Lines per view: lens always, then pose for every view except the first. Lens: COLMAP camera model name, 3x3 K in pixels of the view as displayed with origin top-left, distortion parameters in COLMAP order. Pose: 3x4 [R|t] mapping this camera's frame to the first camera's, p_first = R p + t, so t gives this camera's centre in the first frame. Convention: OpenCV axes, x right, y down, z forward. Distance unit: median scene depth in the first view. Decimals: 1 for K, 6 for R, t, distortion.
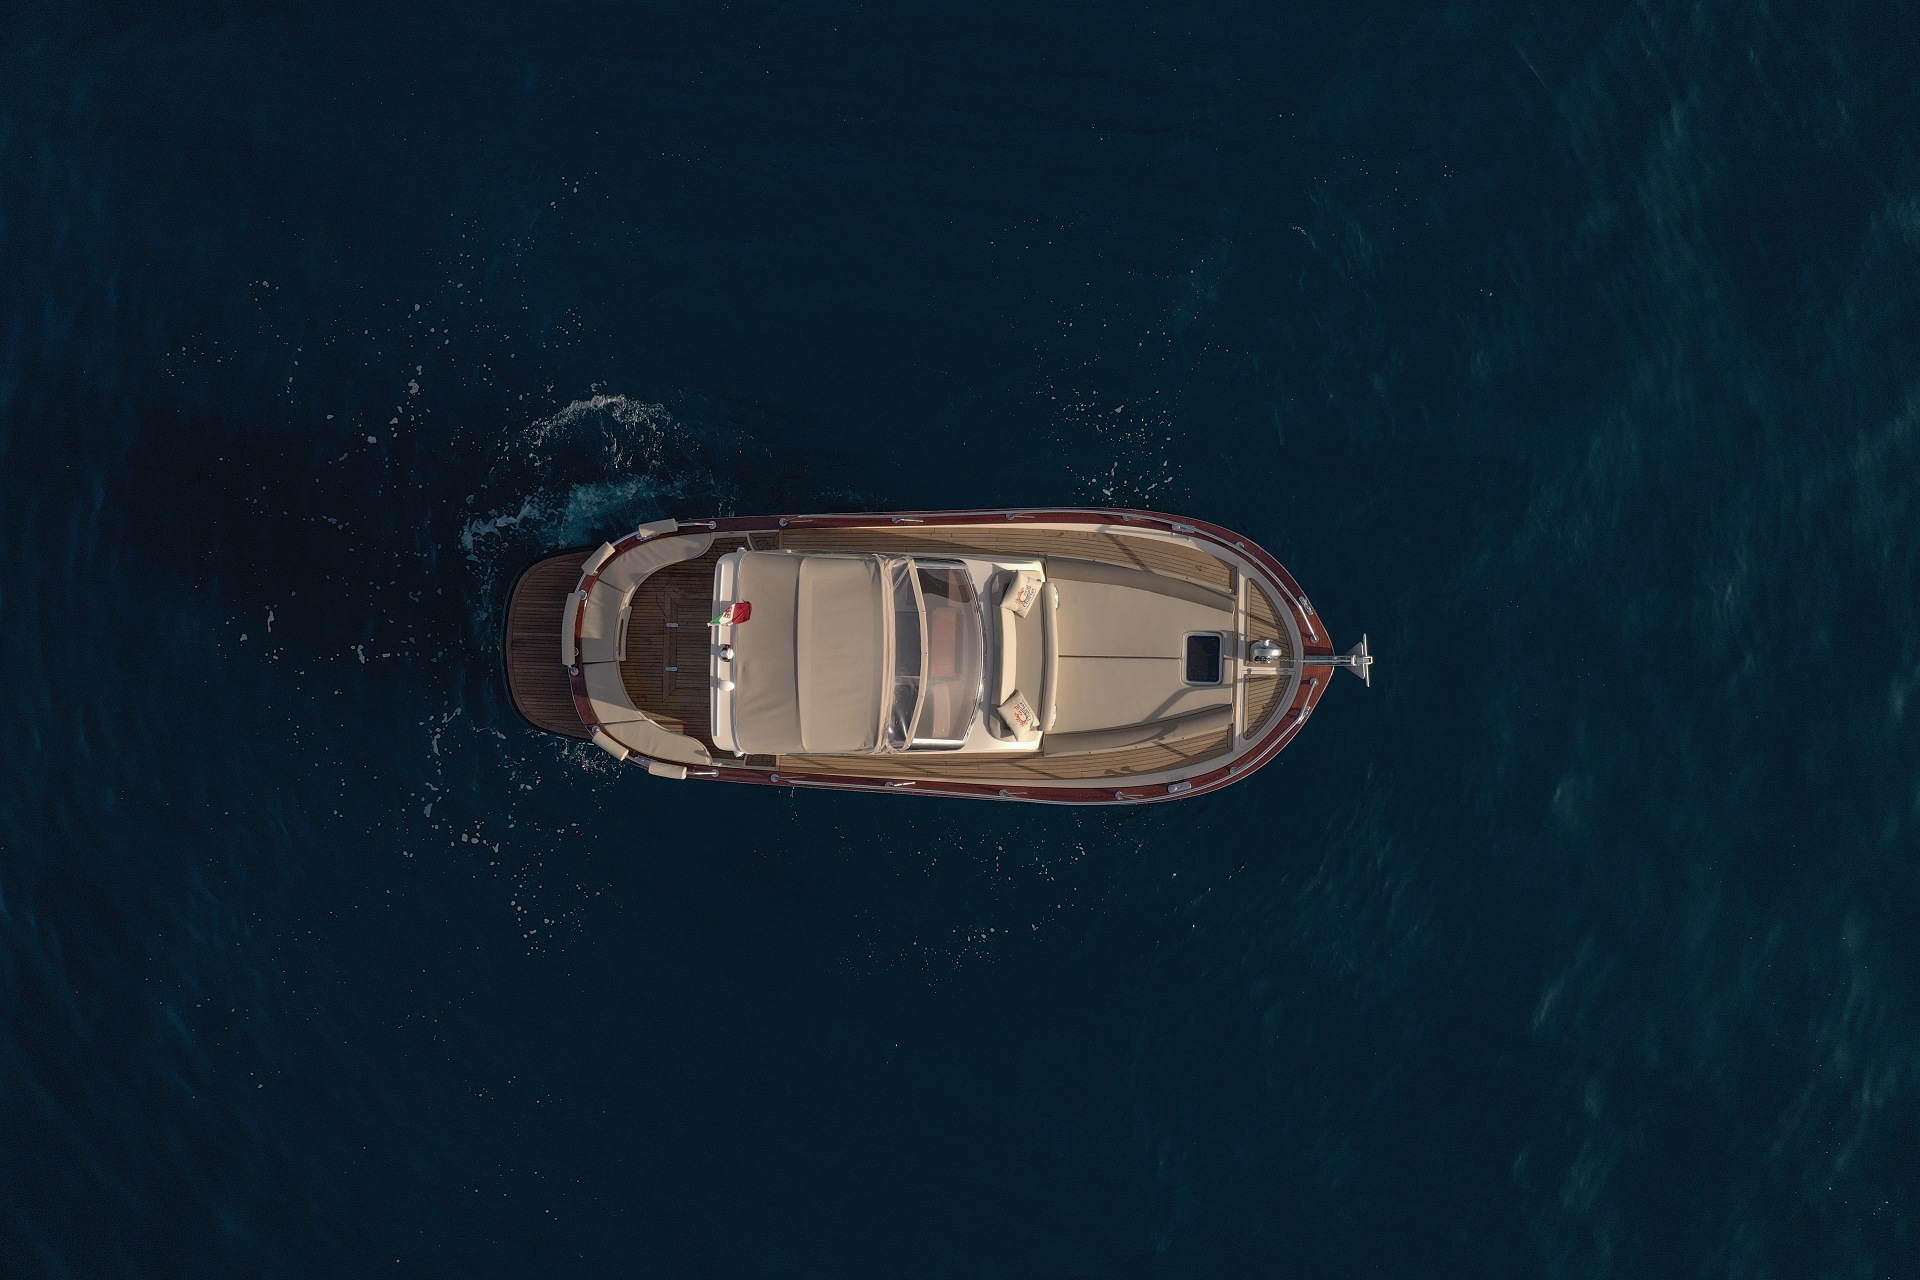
lens RADIAL K [[1507.5, 0, 965.2], [0, 1507.5, 637.3], [0, 0, 1]] dist [-0.001832, 0.001005]
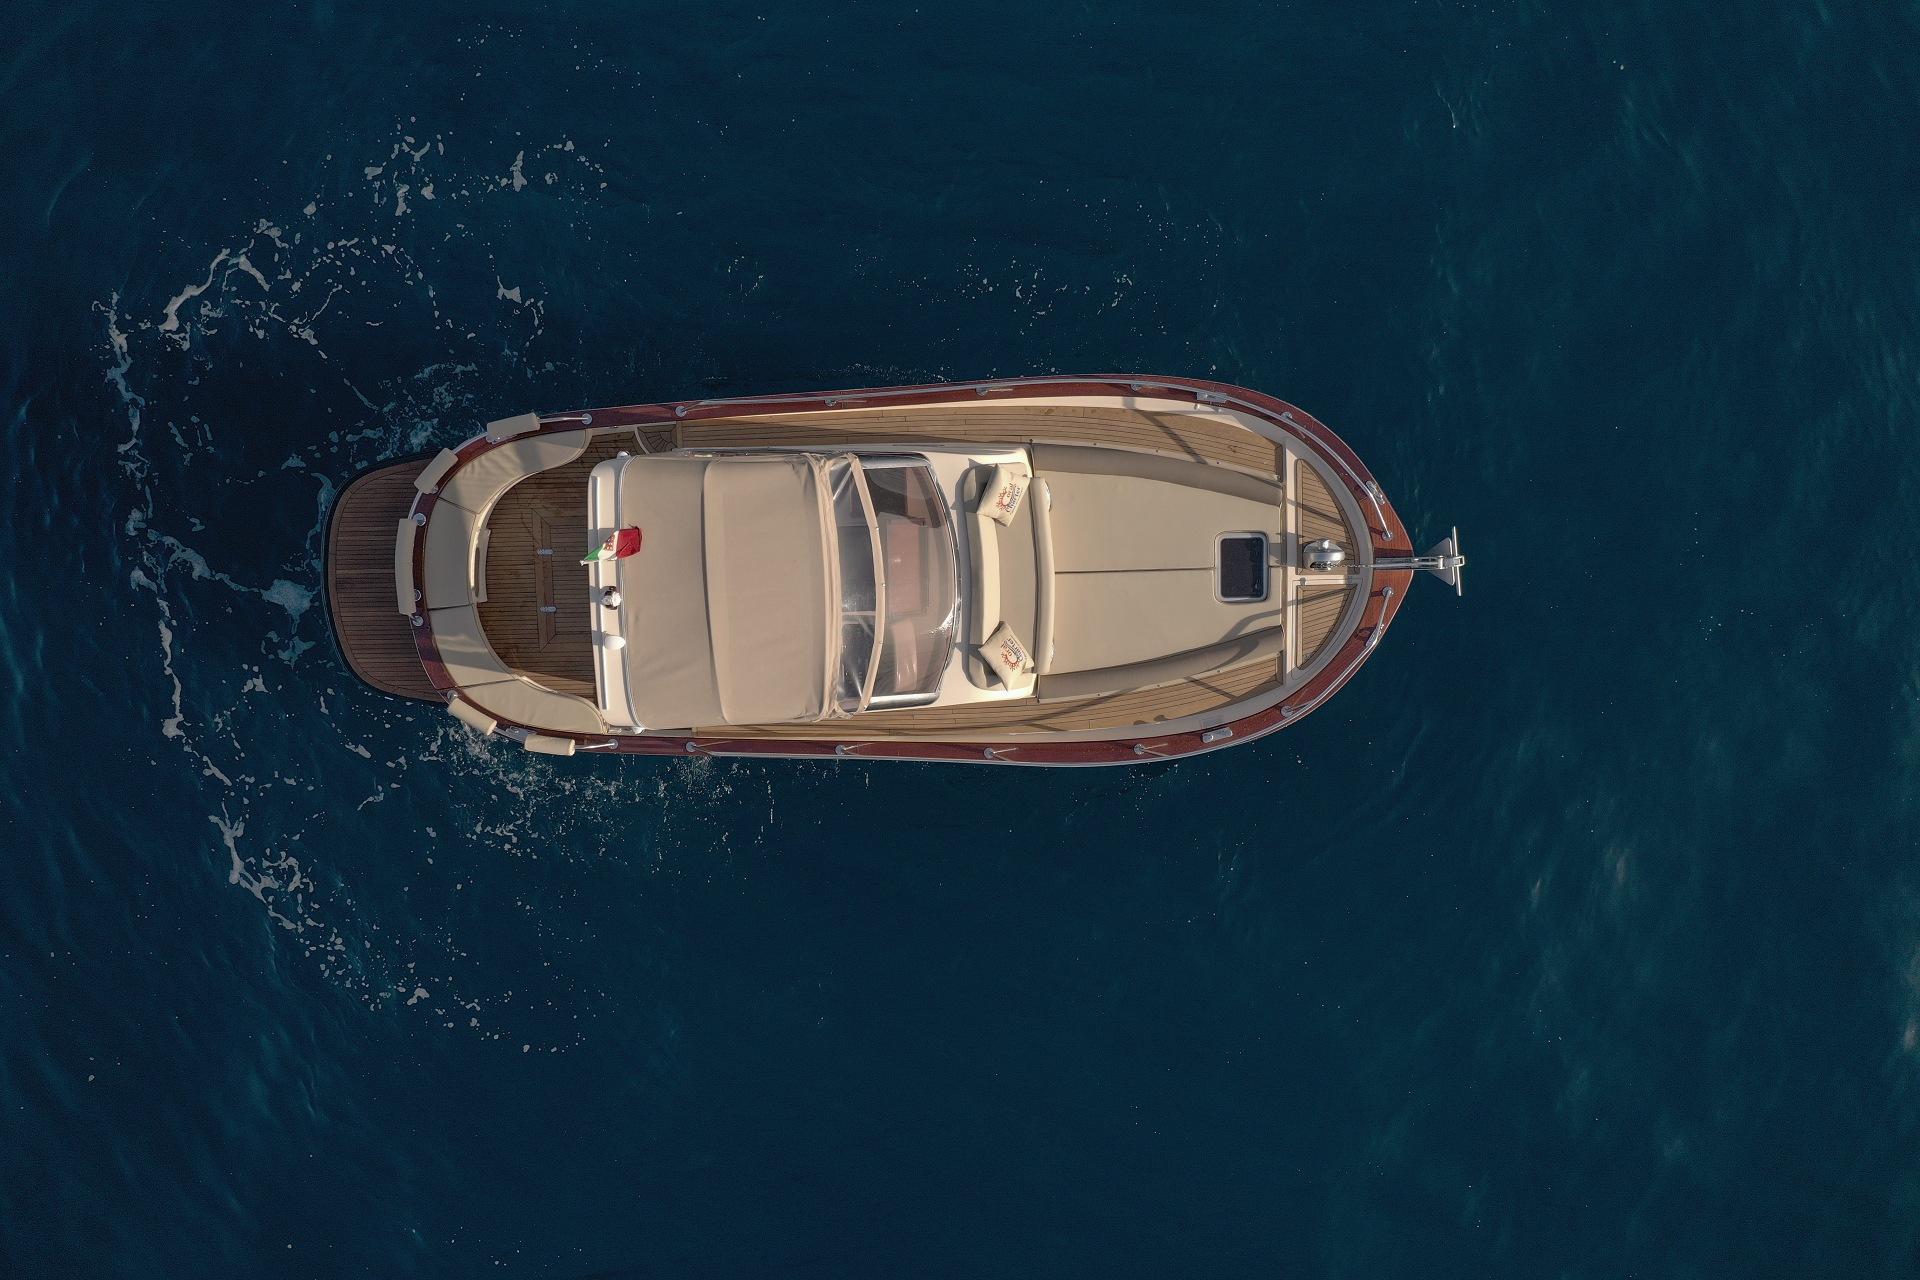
lens RADIAL K [[1507.5, 0, 965.2], [0, 1507.5, 637.3], [0, 0, 1]] dist [-0.001832, 0.001005]
pose [[0.997929, -0.050491, 0.039851, -0.015225], [0.046250, 0.993812, 0.100986, -0.034908], [-0.044703, -0.098933, 0.994089, 0.243394]]
